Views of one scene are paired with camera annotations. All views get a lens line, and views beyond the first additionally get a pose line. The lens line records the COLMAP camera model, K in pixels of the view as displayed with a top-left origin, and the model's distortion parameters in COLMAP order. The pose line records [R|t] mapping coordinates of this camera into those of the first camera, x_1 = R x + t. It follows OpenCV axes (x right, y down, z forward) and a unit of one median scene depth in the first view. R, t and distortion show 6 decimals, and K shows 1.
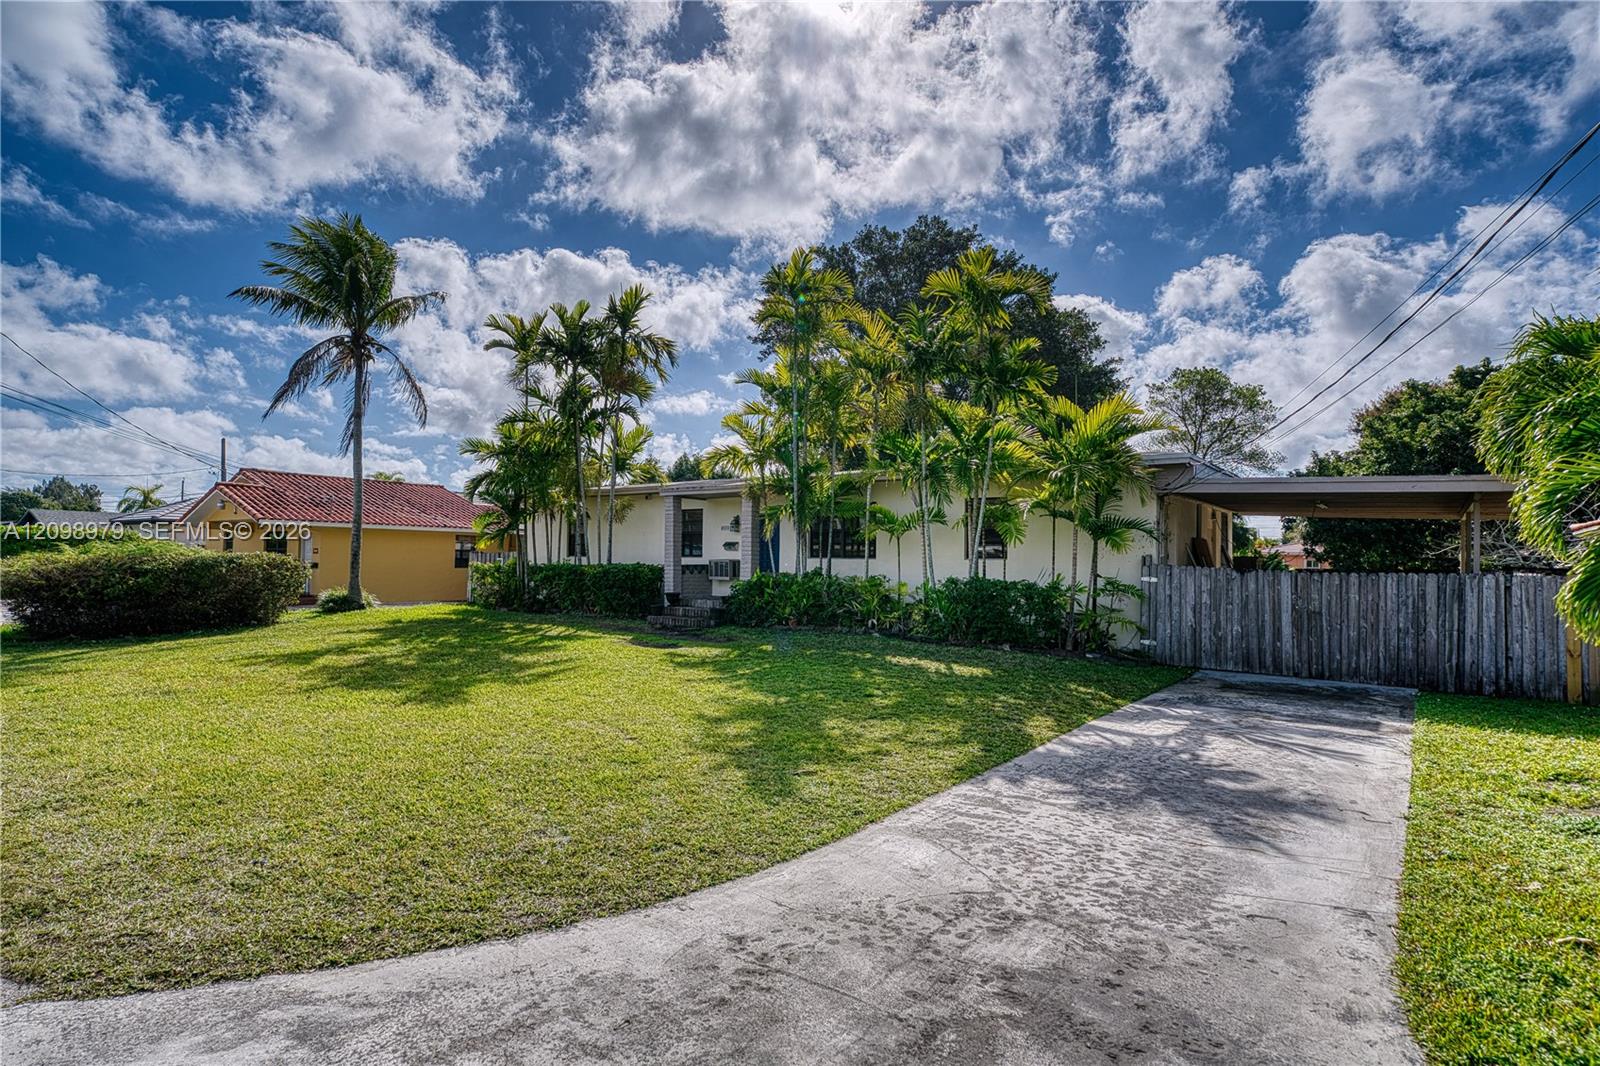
lens RADIAL K [[866.5, 0, 800.0], [0, 866.5, 533.0], [0, 0, 1]] dist [0.001466, 0.000467]
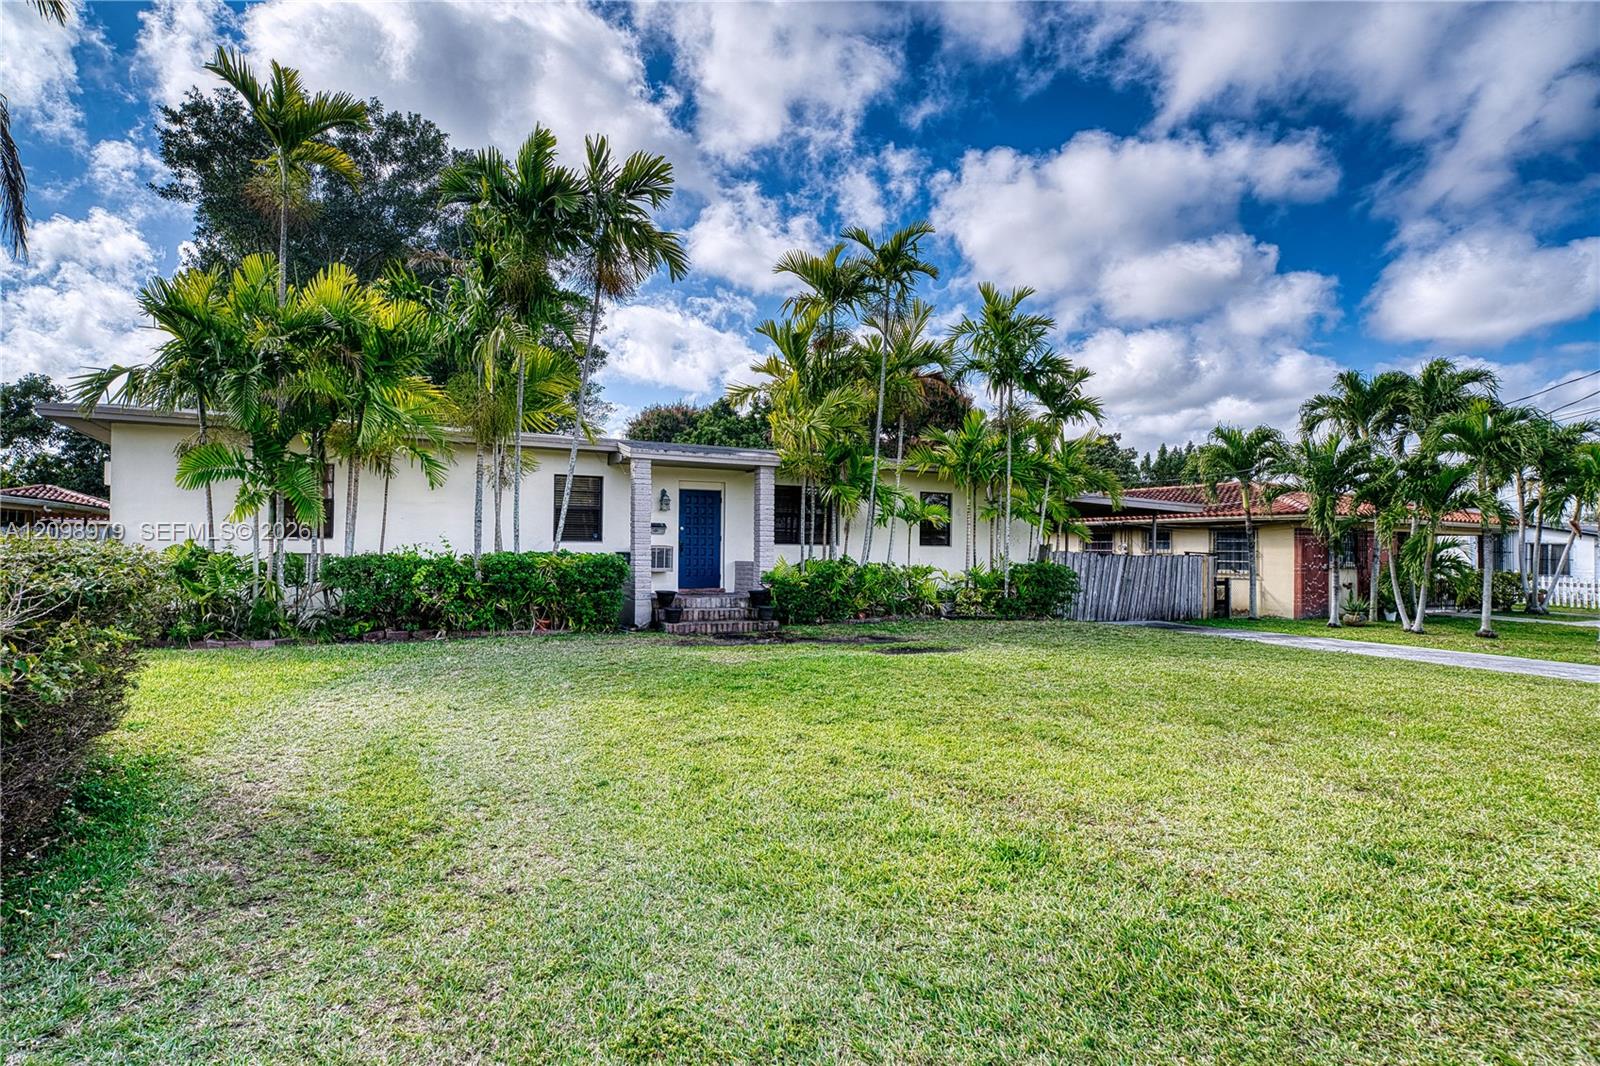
lens RADIAL K [[866.5, 0, 800.0], [0, 866.5, 533.0], [0, 0, 1]] dist [0.001466, 0.000467]
pose [[0.437168, 0.011363, 0.899308, -1.083460], [-0.034975, 0.999379, 0.004374, 0.016783], [-0.898700, -0.033365, 0.437293, 0.805757]]
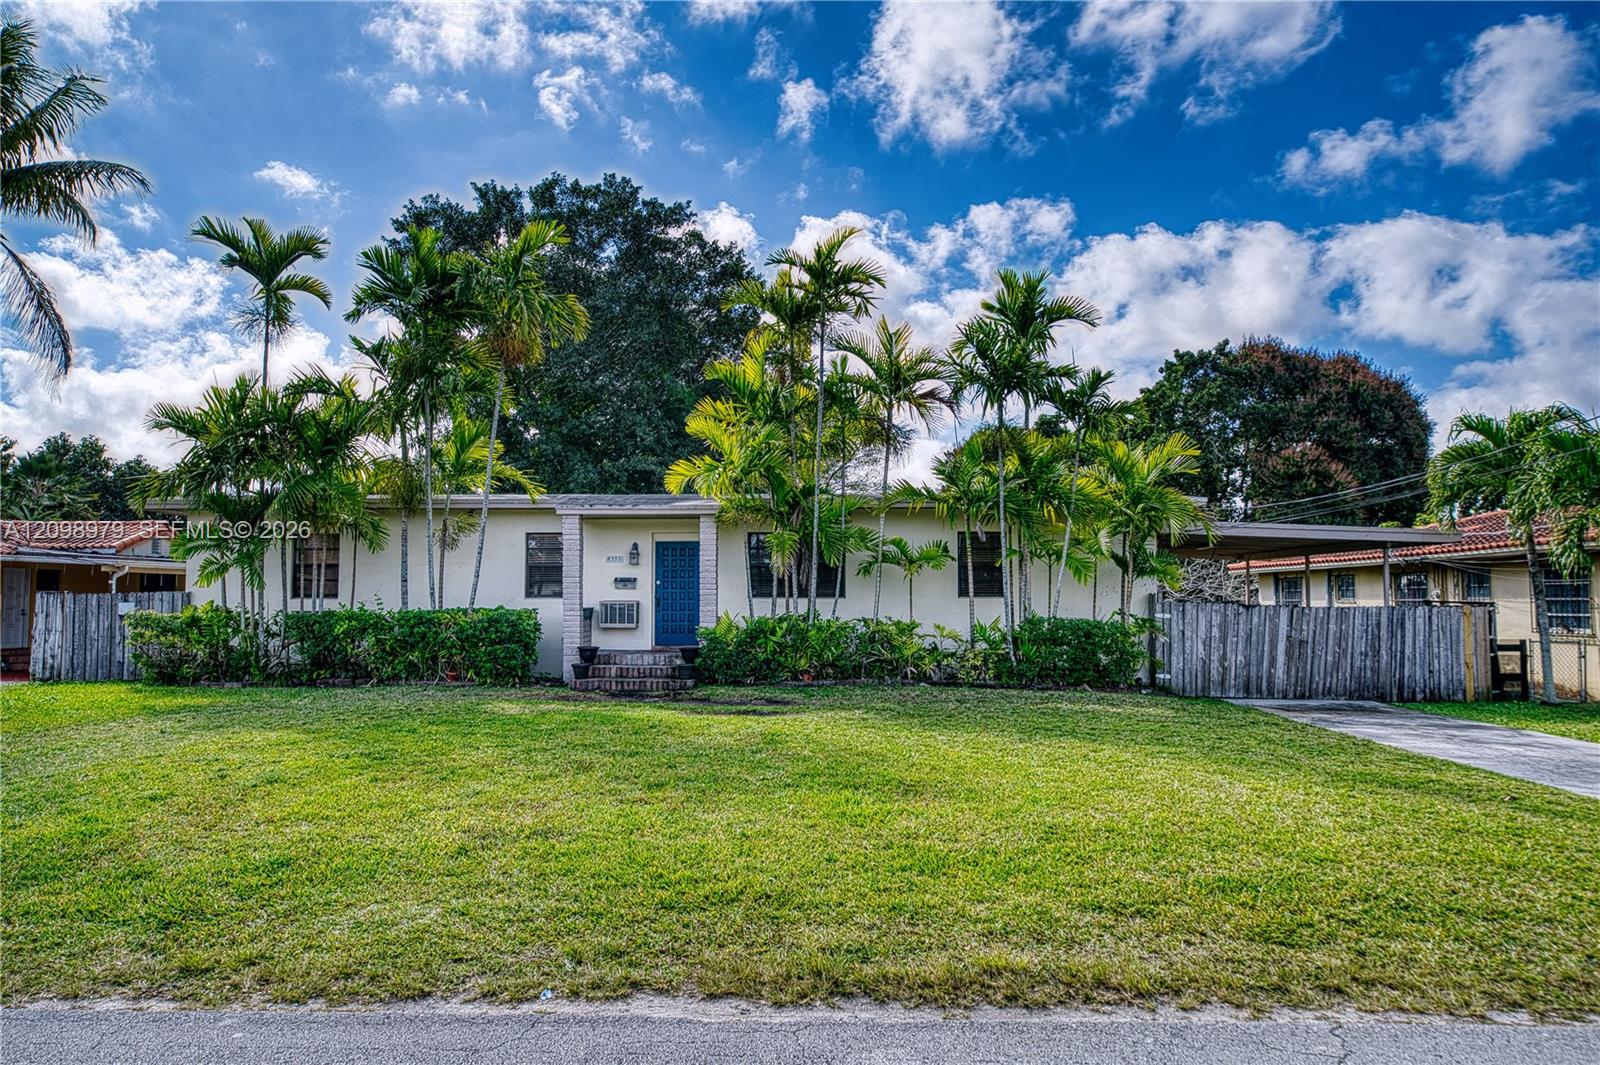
lens RADIAL K [[1084.3, 0, 800.0], [0, 1084.3, 532.5], [0, 0, 1]] dist [0.001598, 0.001023]
pose [[0.809245, 0.028380, 0.586785, -0.768224], [-0.010330, 0.999365, -0.034089, 0.002241], [-0.587380, 0.021525, 0.809025, 0.207373]]
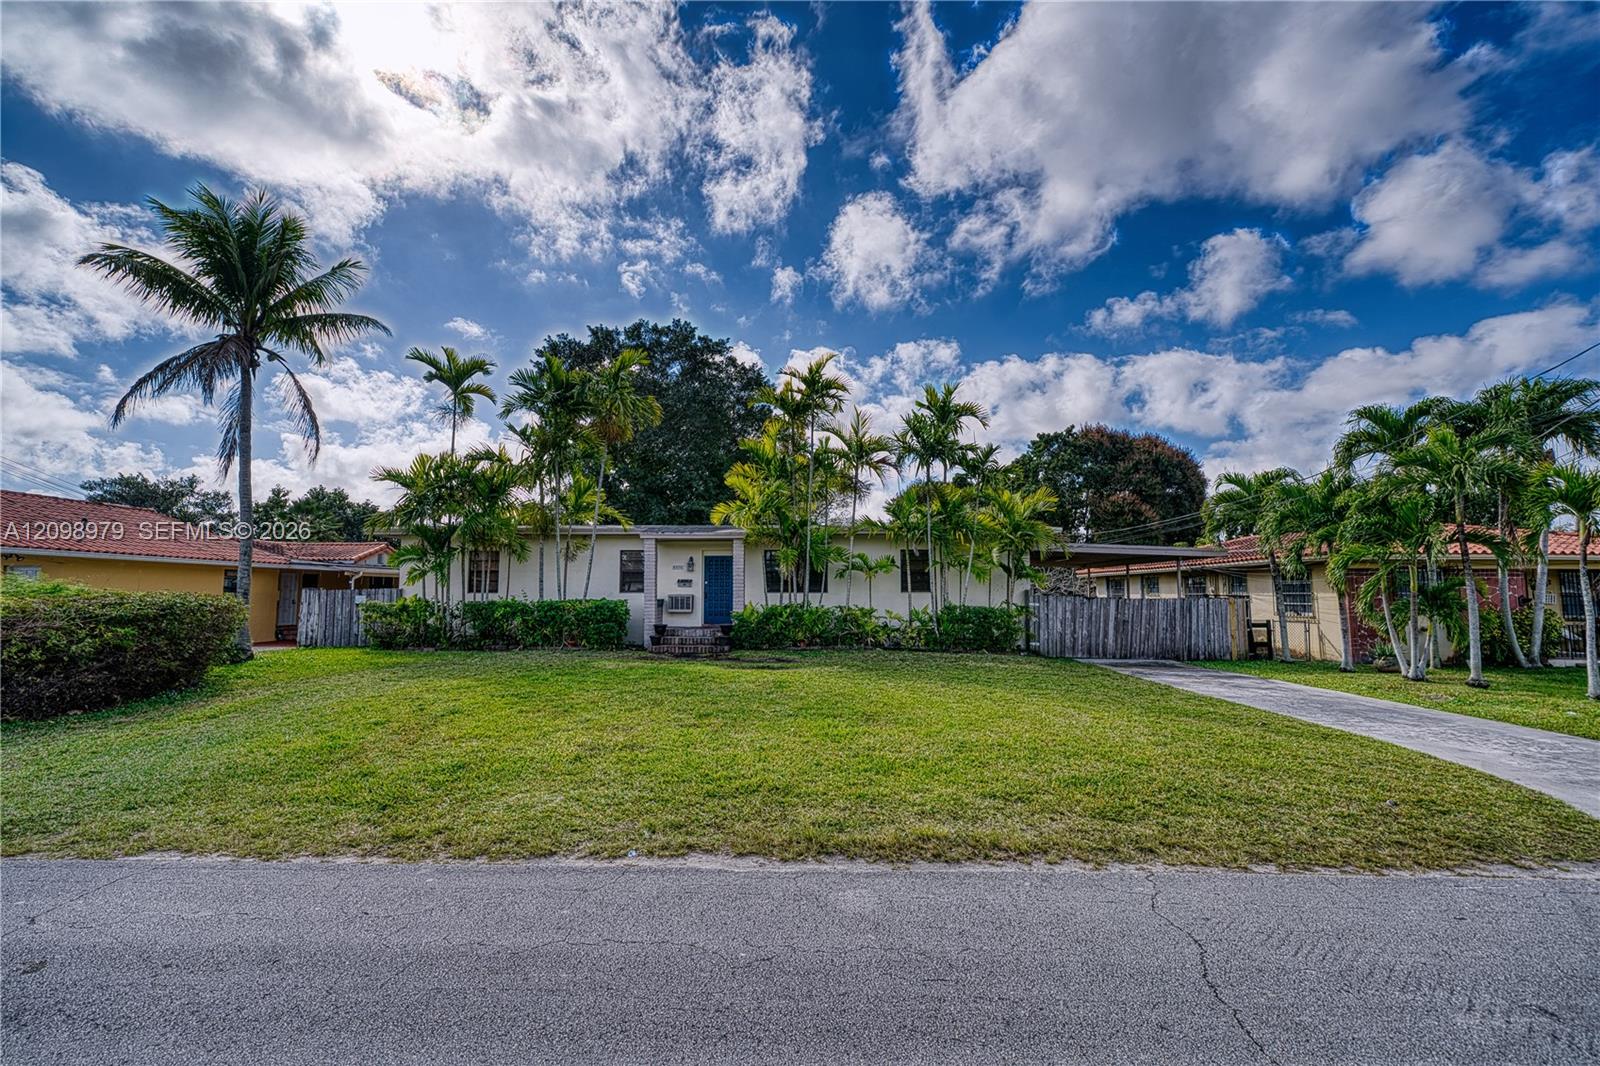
lens RADIAL K [[704.8, 0, 798.4], [0, 704.8, 531.6], [0, 0, 1]] dist [0.000162, 0.000061]
pose [[0.809931, 0.043916, 0.584879, -0.768013], [-0.010613, 0.998127, -0.060249, 0.002153], [-0.586430, 0.042590, 0.808880, 0.203869]]
